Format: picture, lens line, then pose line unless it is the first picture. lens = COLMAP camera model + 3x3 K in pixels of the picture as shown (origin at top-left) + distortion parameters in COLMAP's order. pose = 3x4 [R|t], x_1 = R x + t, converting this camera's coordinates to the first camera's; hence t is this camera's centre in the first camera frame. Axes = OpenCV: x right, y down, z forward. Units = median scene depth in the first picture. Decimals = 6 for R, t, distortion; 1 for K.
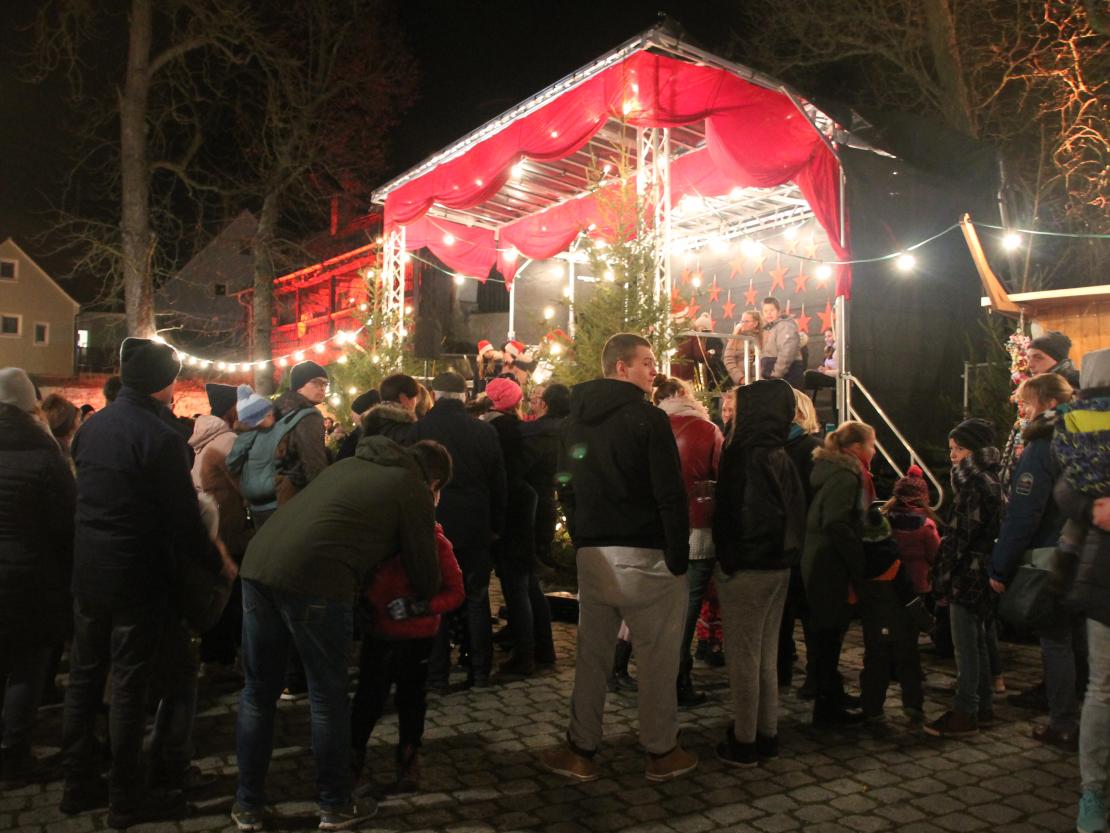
lens RADIAL K [[1013.0, 0, 555.0], [0, 1013.0, 416.5], [0, 0, 1]] dist [-0.153797, 0.109732]
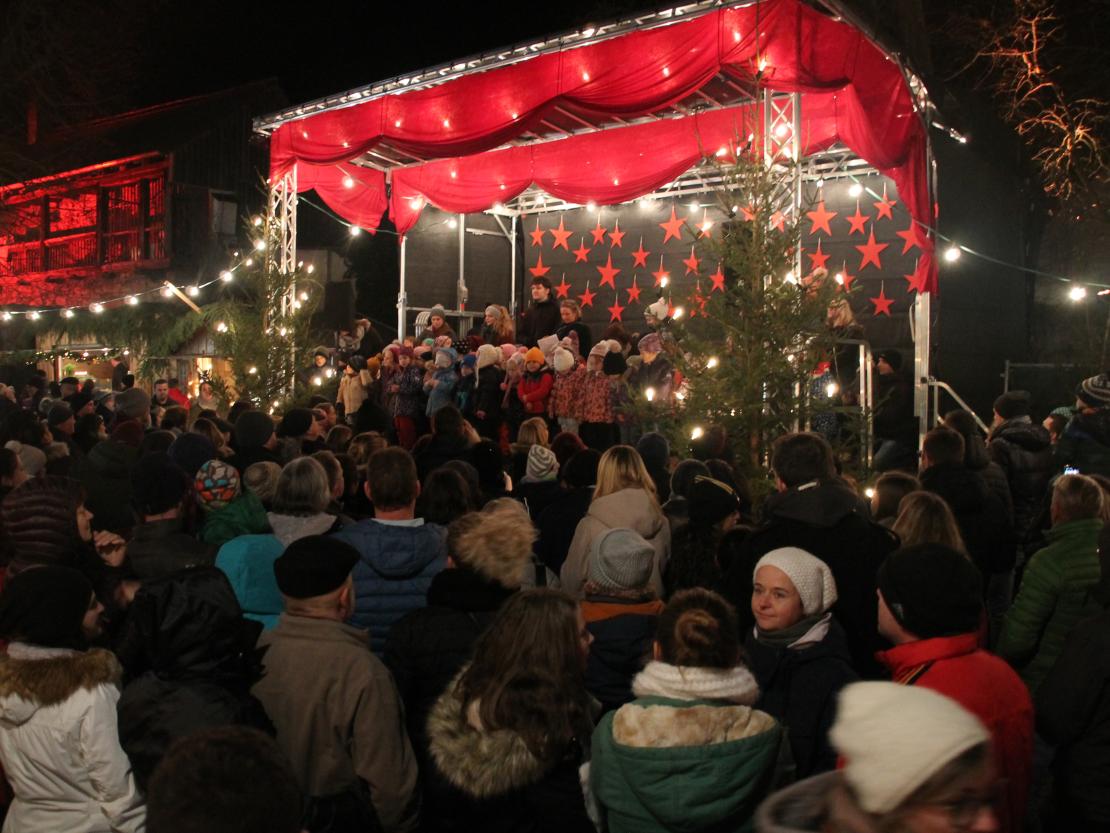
lens RADIAL K [[1013.0, 0, 555.0], [0, 1013.0, 416.5], [0, 0, 1]] dist [-0.153797, 0.109732]
pose [[0.946619, -0.017354, 0.321886, -0.908196], [-0.007526, 0.997088, 0.075890, -0.207197], [-0.322265, -0.074262, 0.943732, 0.690596]]
